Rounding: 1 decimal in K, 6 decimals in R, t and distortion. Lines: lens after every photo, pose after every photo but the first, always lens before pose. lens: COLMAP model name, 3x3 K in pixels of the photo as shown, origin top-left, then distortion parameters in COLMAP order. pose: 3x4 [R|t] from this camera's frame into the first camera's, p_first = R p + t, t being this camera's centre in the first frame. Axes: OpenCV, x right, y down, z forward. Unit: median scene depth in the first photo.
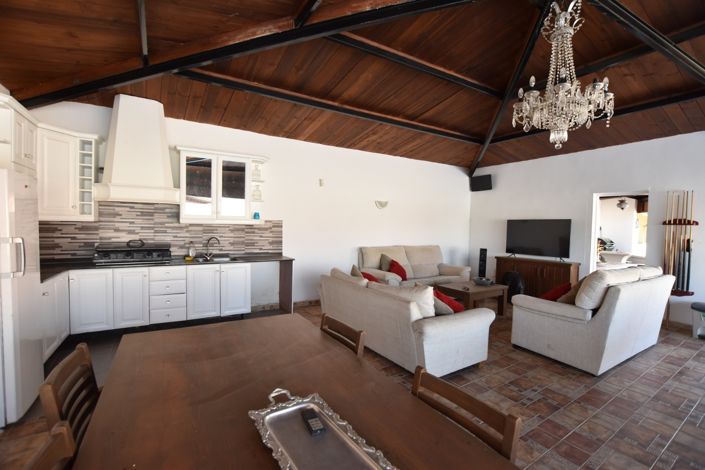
lens RADIAL K [[313.5, 0, 354.3], [0, 313.5, 235.7], [0, 0, 1]] dist [-0.029034, 0.000804]
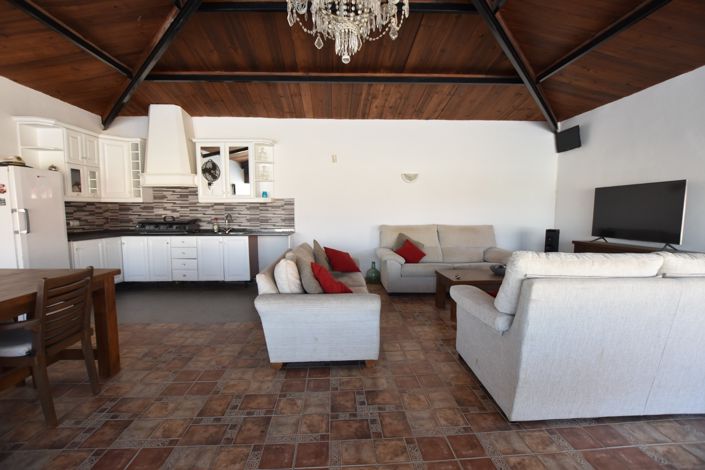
lens RADIAL K [[313.5, 0, 354.3], [0, 313.5, 235.7], [0, 0, 1]] dist [-0.029034, 0.000804]
pose [[0.870904, 0.018821, -0.491092, 0.552054], [0.000710, 0.999217, 0.039554, 0.041137], [0.491452, -0.034796, 0.870209, 0.216286]]
